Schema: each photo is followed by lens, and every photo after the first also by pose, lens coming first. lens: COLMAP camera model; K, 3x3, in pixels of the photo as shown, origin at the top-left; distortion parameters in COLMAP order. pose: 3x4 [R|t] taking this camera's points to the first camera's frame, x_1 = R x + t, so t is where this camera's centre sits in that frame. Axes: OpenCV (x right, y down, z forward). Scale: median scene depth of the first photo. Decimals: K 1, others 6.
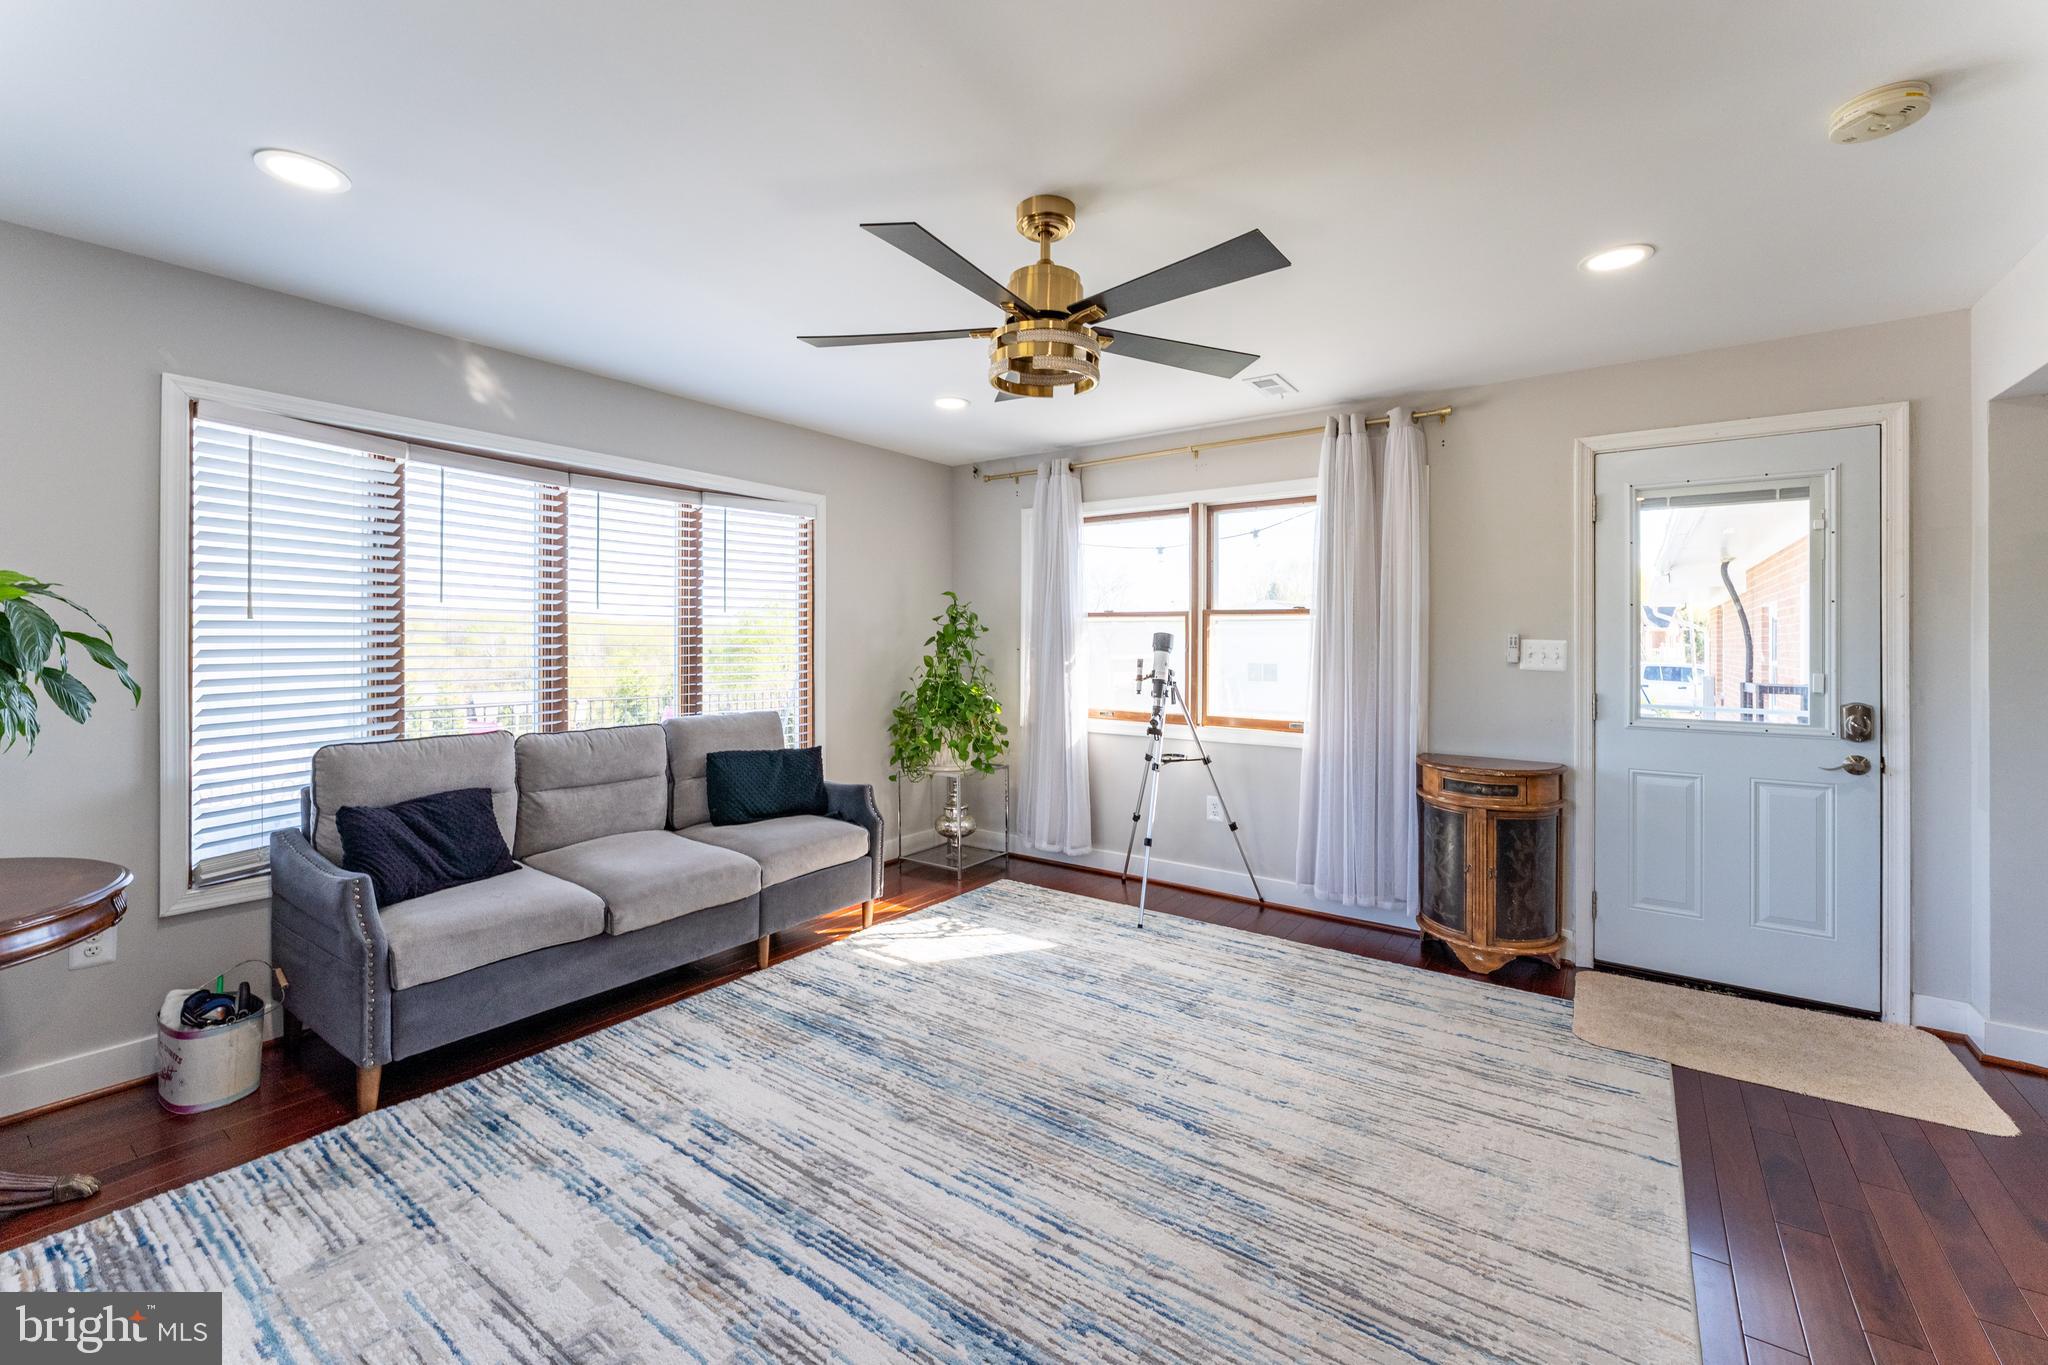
lens RADIAL K [[833.4, 0, 994.0], [0, 833.4, 593.7], [0, 0, 1]] dist [0.003023, -0.000453]
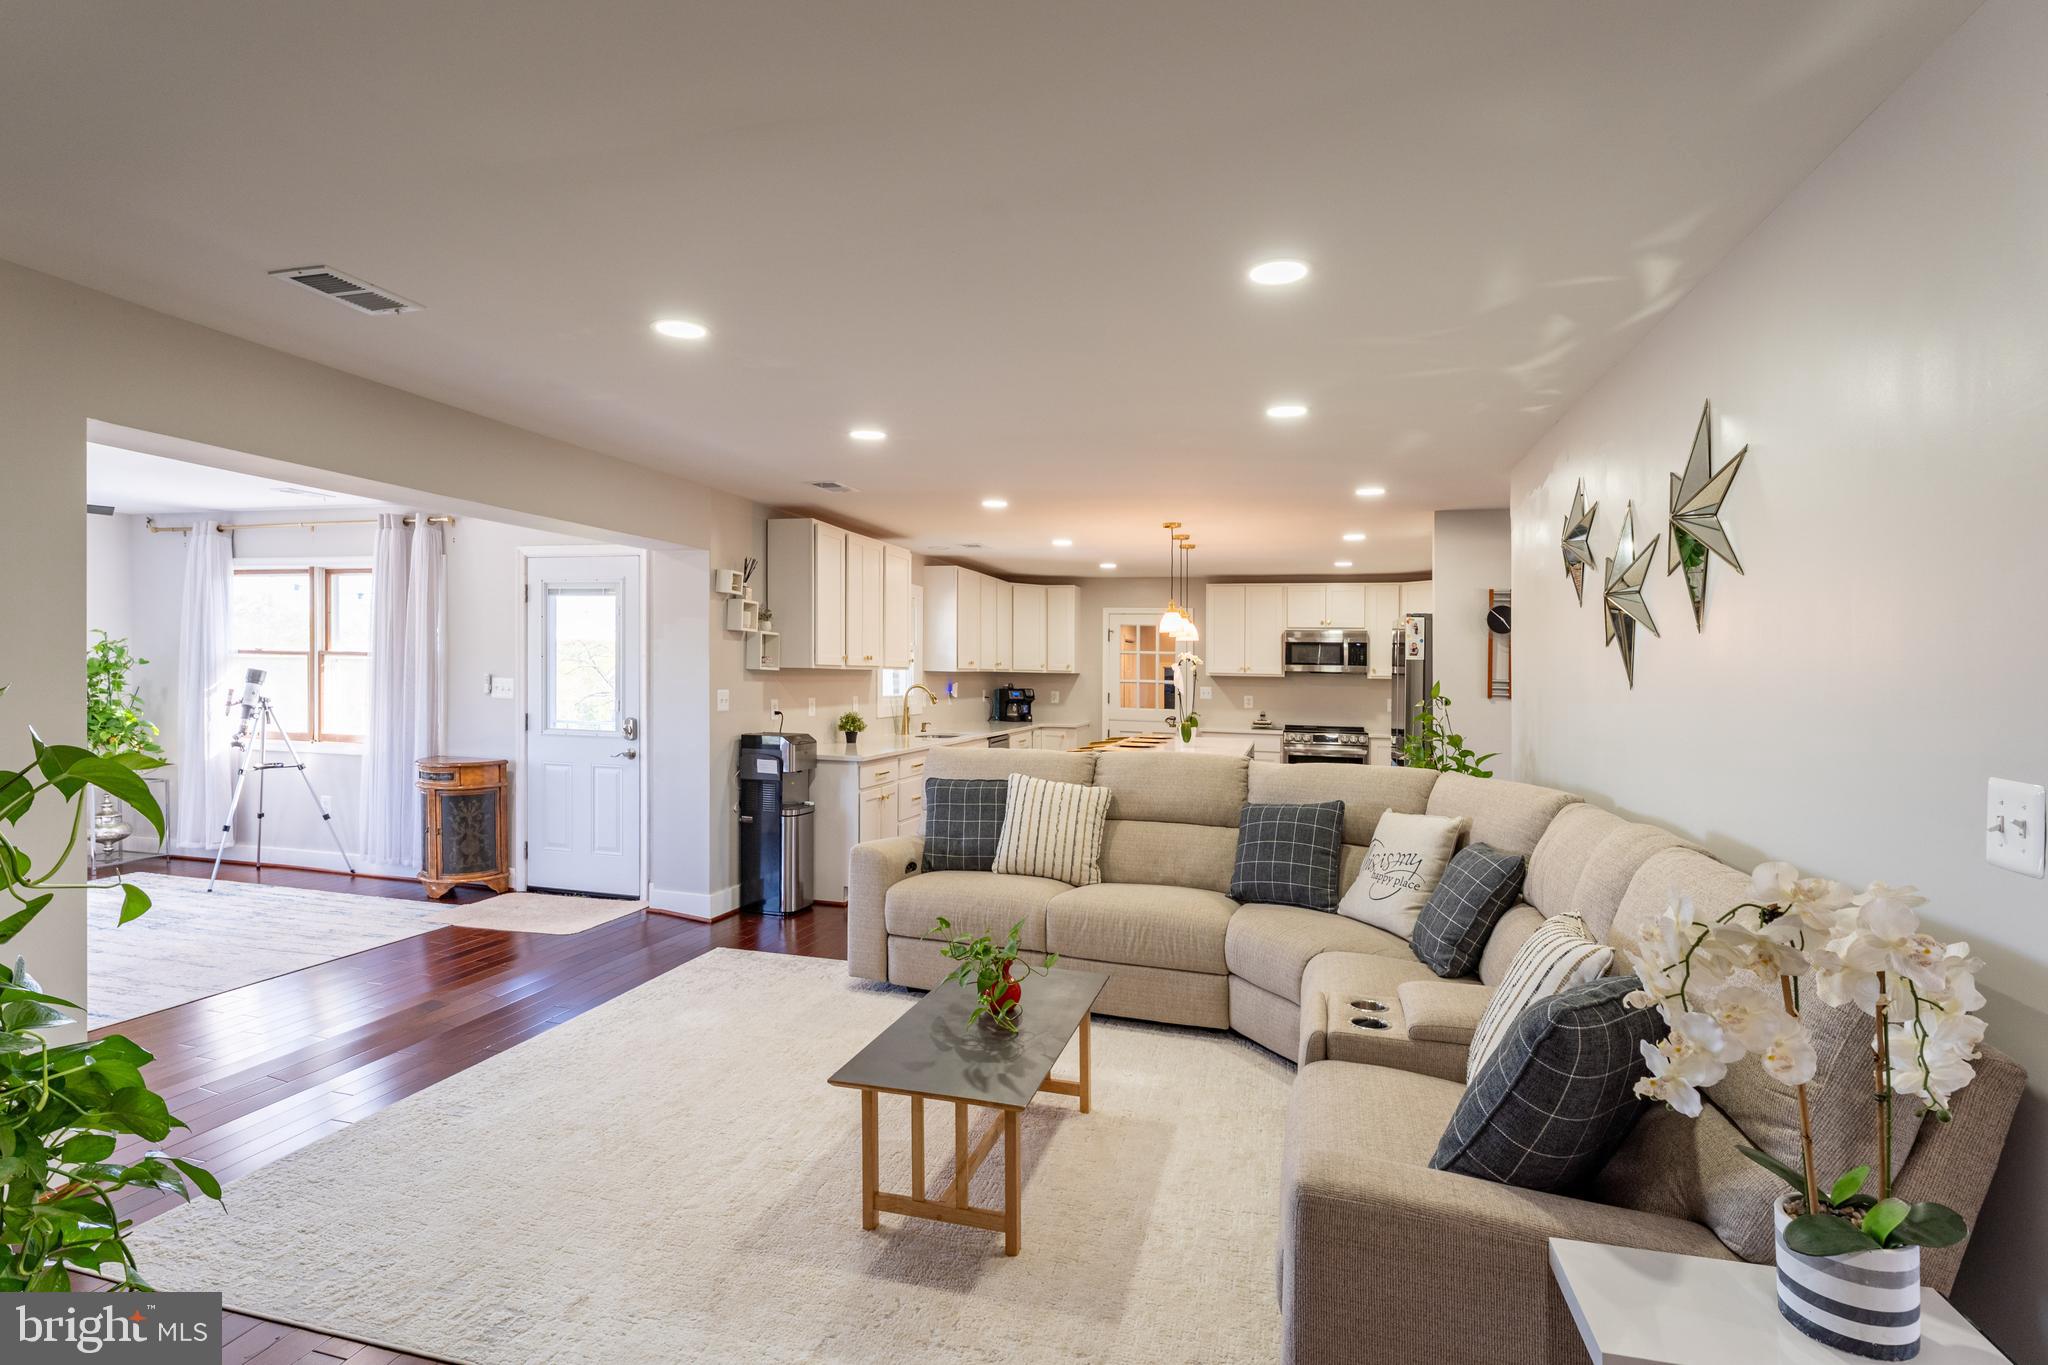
lens RADIAL K [[1019.4, 0, 1009.8], [0, 1019.4, 634.9], [0, 0, 1]] dist [0.005222, 0.000470]
pose [[0.936757, 0.024818, 0.349100, 0.884714], [-0.035417, 0.999084, 0.024011, -0.101442], [-0.348184, -0.034856, 0.936778, -1.060969]]
